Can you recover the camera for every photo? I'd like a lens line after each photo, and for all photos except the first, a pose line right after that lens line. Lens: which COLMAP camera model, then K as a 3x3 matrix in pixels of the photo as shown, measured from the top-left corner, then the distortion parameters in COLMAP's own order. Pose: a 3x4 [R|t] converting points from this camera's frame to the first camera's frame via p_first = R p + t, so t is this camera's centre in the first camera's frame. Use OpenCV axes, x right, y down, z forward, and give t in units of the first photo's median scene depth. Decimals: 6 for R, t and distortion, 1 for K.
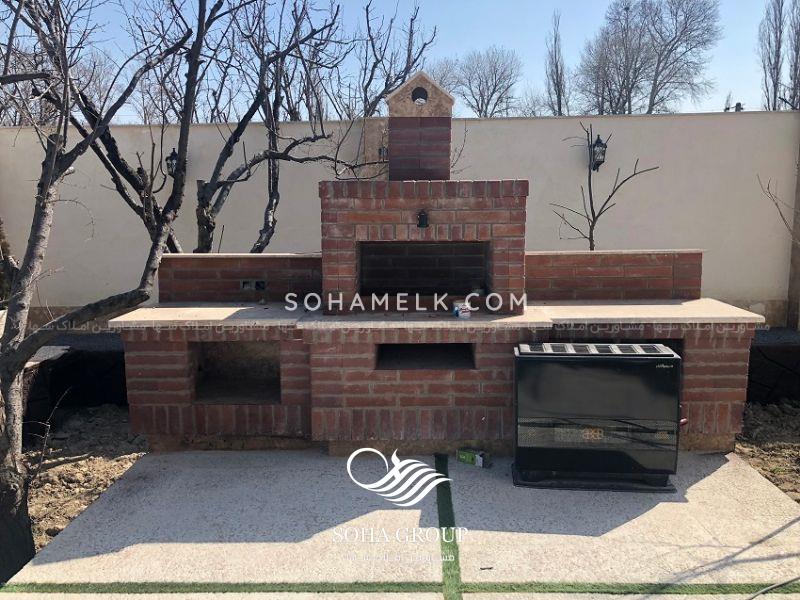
lens RADIAL K [[664.4, 0, 414.7], [0, 664.4, 295.9], [0, 0, 1]] dist [0.038291, -0.044330]
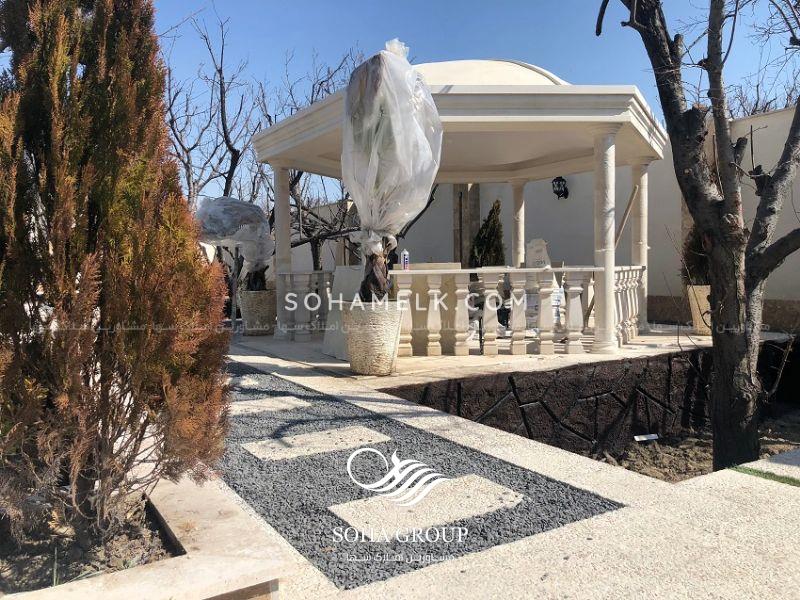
lens RADIAL K [[664.4, 0, 397.4], [0, 664.4, 286.8], [0, 0, 1]] dist [0.038291, -0.044330]
pose [[0.544011, 0.035659, -0.838320, -0.084551], [-0.119988, 0.992135, -0.035662, 0.193771], [0.830455, 0.119989, 0.544011, 0.079319]]
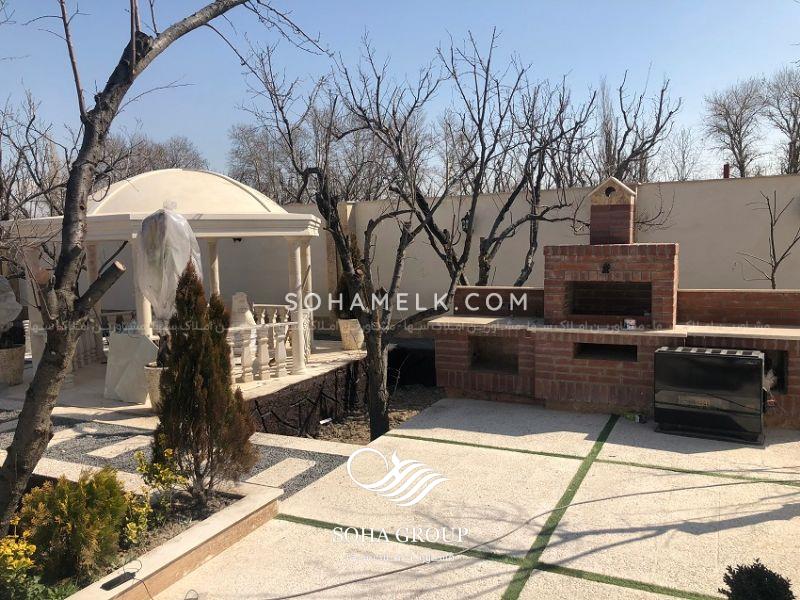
lens RADIAL K [[664.4, 0, 401.4], [0, 664.4, 302.4], [0, 0, 1]] dist [0.038291, -0.044330]
pose [[0.904119, 0.028525, -0.426327, 0.253938], [-0.044242, 0.998656, -0.027007, 0.035165], [0.424984, 0.043280, 0.904166, -0.687803]]
